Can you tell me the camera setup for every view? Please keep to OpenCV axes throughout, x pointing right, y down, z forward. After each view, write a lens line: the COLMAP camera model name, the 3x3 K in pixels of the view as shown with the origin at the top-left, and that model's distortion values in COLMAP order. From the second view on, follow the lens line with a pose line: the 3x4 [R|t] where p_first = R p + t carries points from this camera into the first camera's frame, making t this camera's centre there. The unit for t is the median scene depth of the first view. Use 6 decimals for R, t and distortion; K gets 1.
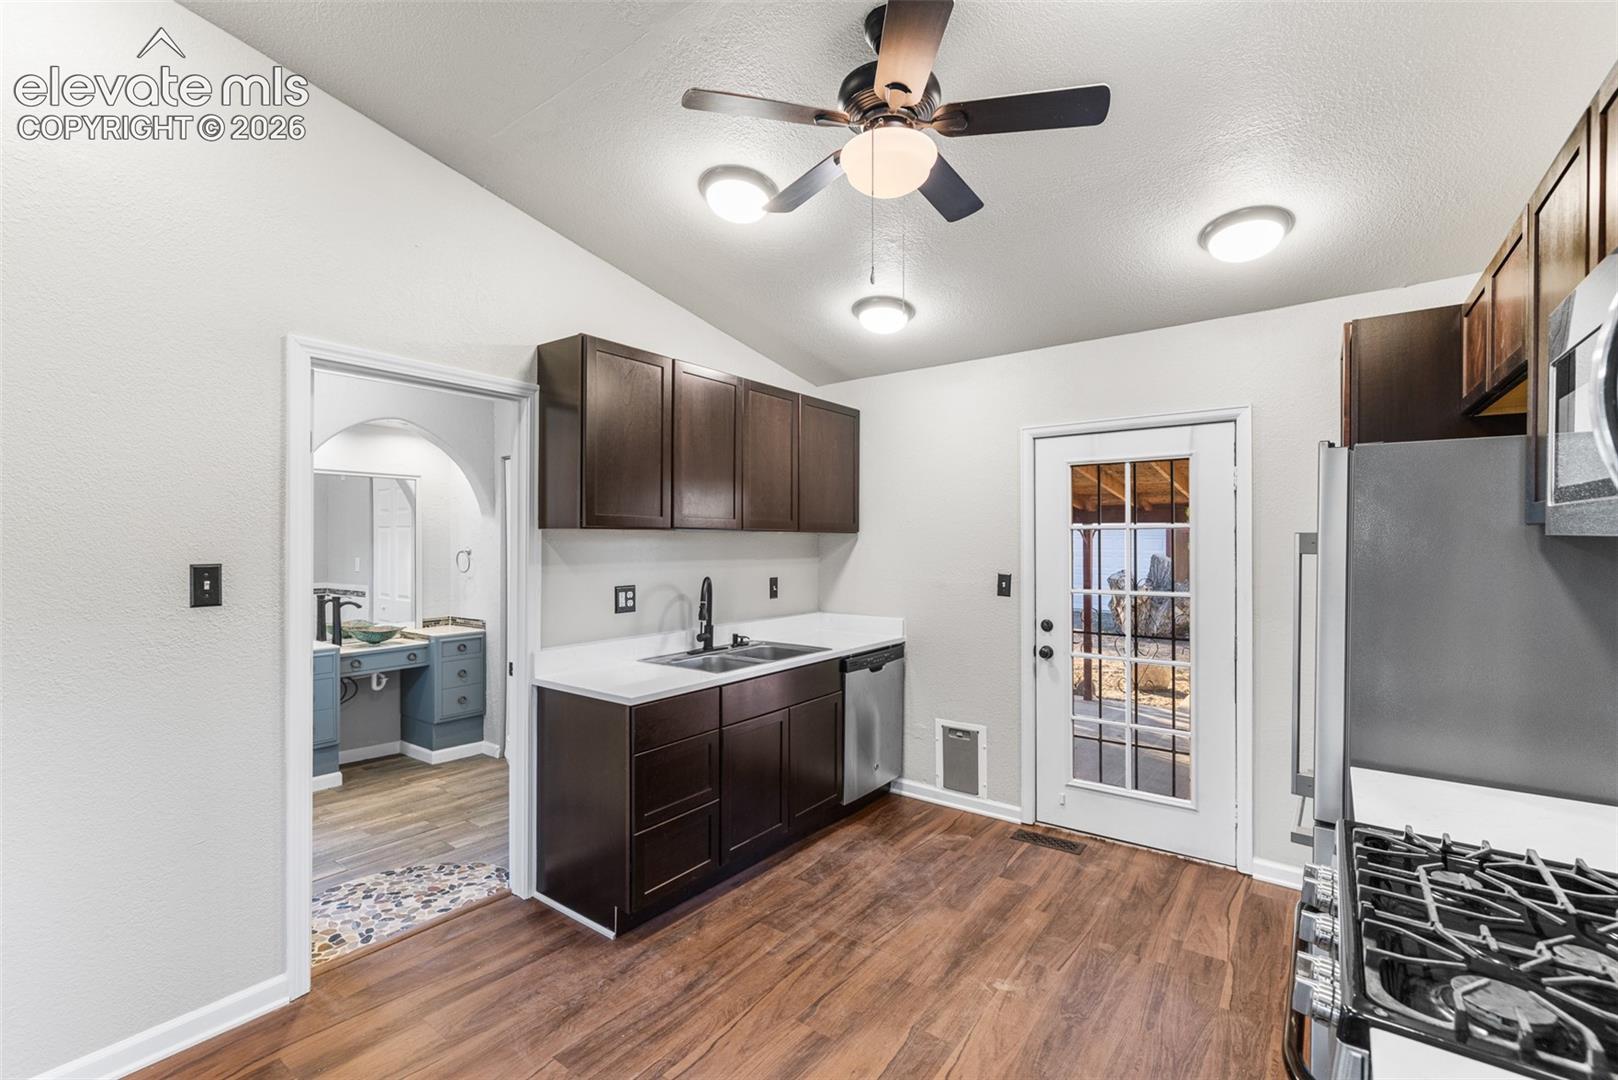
lens RADIAL K [[706.9, 0, 816.4], [0, 706.9, 544.2], [0, 0, 1]] dist [-0.001939, 0.000422]
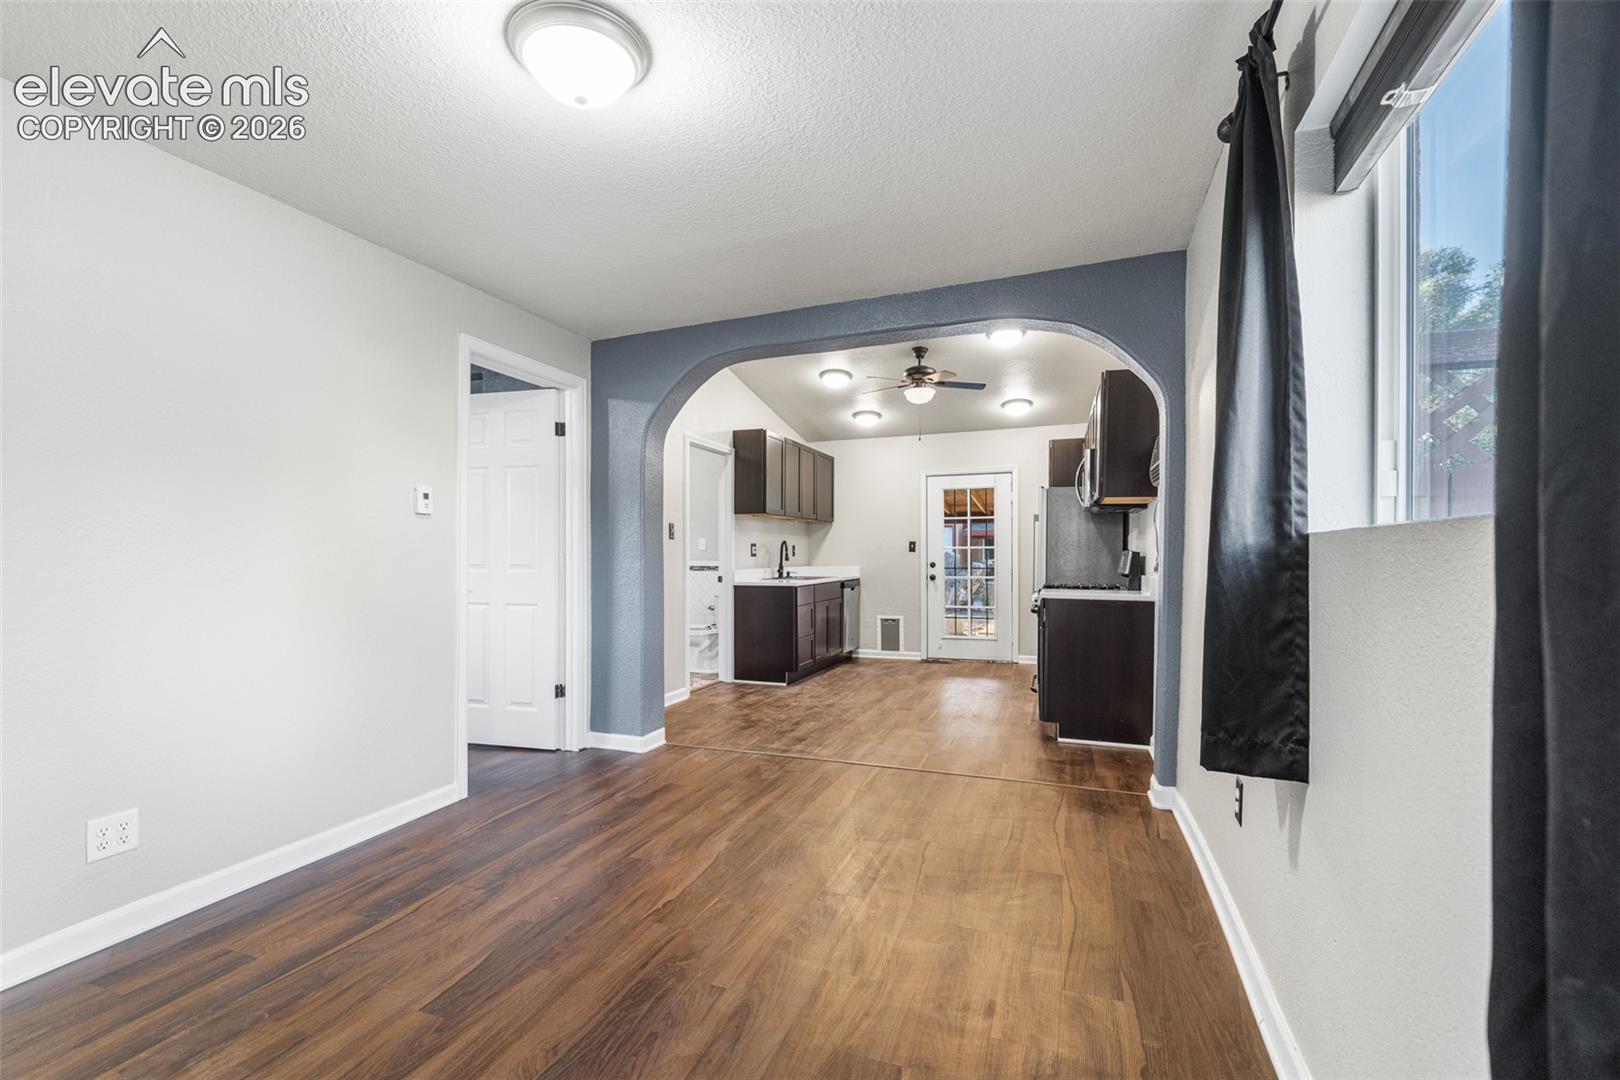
lens RADIAL K [[707.8, 0, 812.4], [0, 707.8, 552.7], [0, 0, 1]] dist [-0.001939, 0.000422]
pose [[0.959161, -0.003156, 0.282843, -0.638499], [0.004278, 0.999985, -0.003348, 0.086151], [-0.282829, 0.004422, 0.959160, -0.963069]]
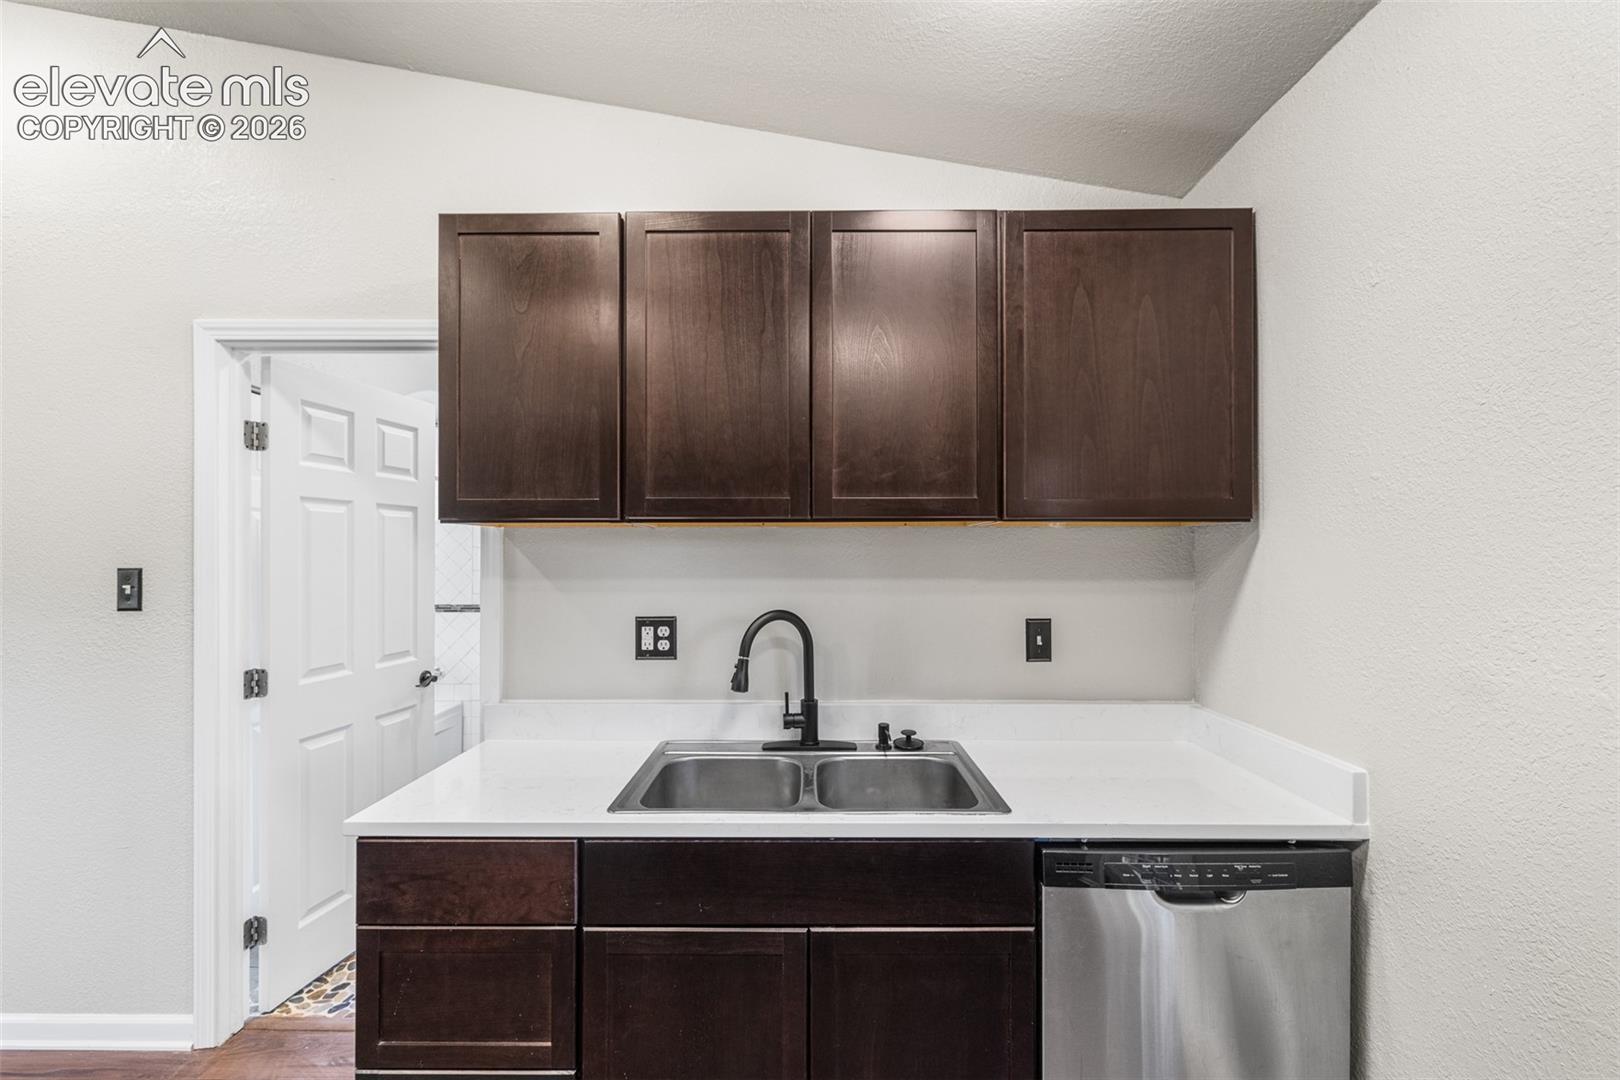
lens RADIAL K [[707.8, 0, 804.6], [0, 707.8, 550.9], [0, 0, 1]] dist [-0.001939, 0.000422]
pose [[0.577292, -0.004130, -0.816527, 0.284994], [-0.001782, 0.999978, -0.006318, 0.004906], [0.816536, 0.005102, 0.577273, 0.688312]]
